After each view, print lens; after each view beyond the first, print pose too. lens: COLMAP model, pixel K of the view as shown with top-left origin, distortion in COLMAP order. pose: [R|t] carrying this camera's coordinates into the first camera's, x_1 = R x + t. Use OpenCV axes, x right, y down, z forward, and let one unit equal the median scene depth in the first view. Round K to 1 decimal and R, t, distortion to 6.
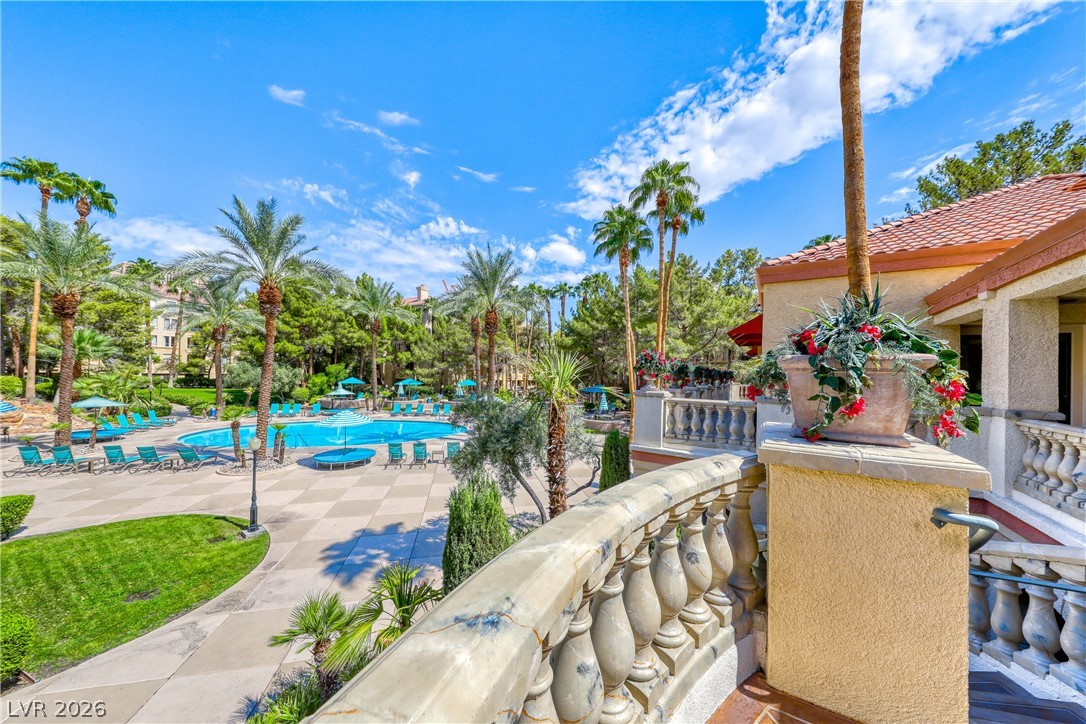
lens RADIAL K [[377.6, 0, 552.0], [0, 377.6, 370.7], [0, 0, 1]] dist [0.013174, -0.002778]
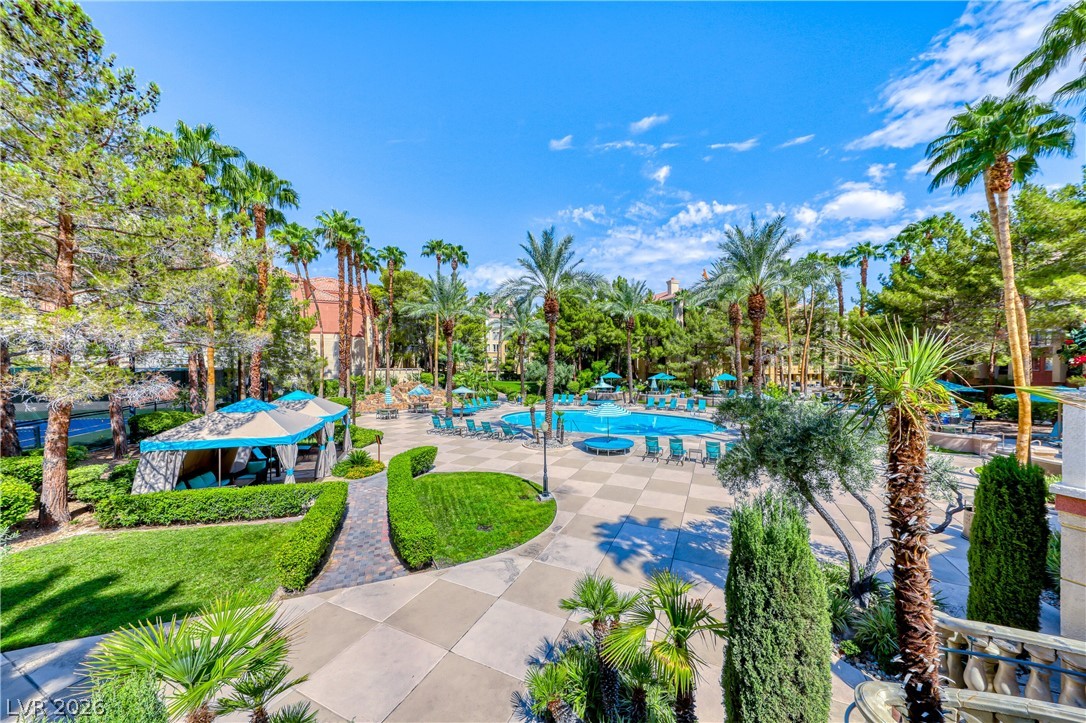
lens RADIAL K [[377.6, 0, 543.6], [0, 377.6, 361.1], [0, 0, 1]] dist [0.013174, -0.002778]
pose [[0.788459, -0.027534, -0.614471, -0.014980], [0.021504, 0.999621, -0.017198, -0.000122], [0.614711, 0.000346, 0.788752, 0.018983]]
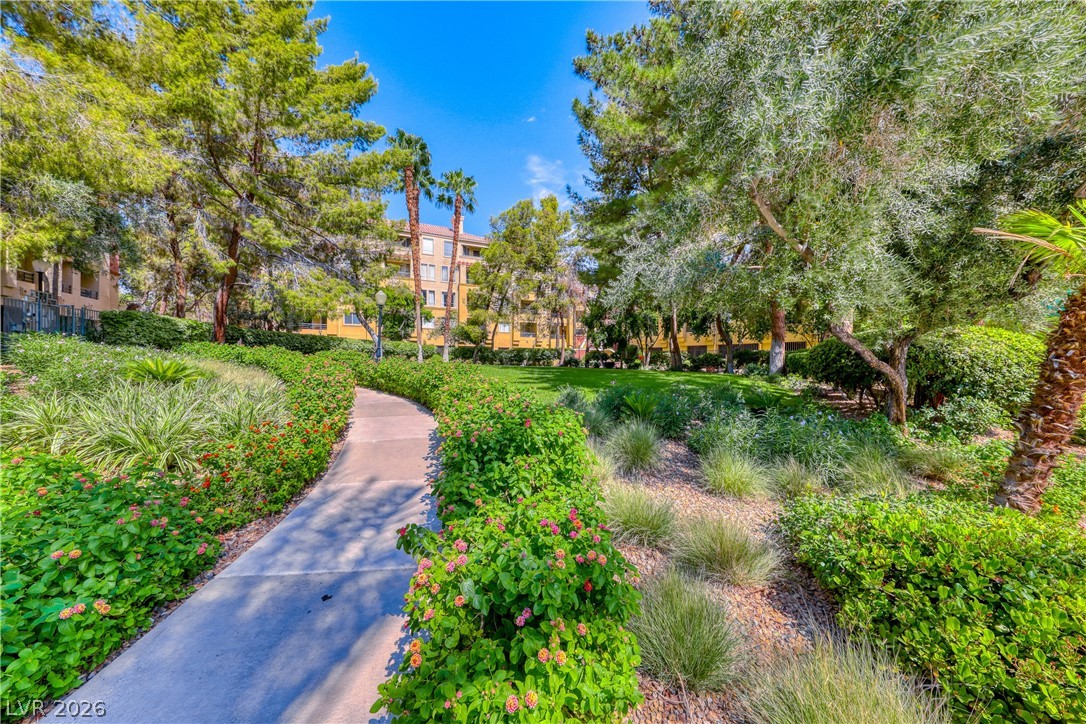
lens RADIAL K [[377.6, 0, 543.4], [0, 377.6, 361.0], [0, 0, 1]] dist [0.013174, -0.002778]
pose [[0.865425, -0.024230, -0.500452, -5.352184], [0.024761, 0.999678, -0.005582, 0.490921], [0.500426, -0.007561, 0.865746, 5.275579]]
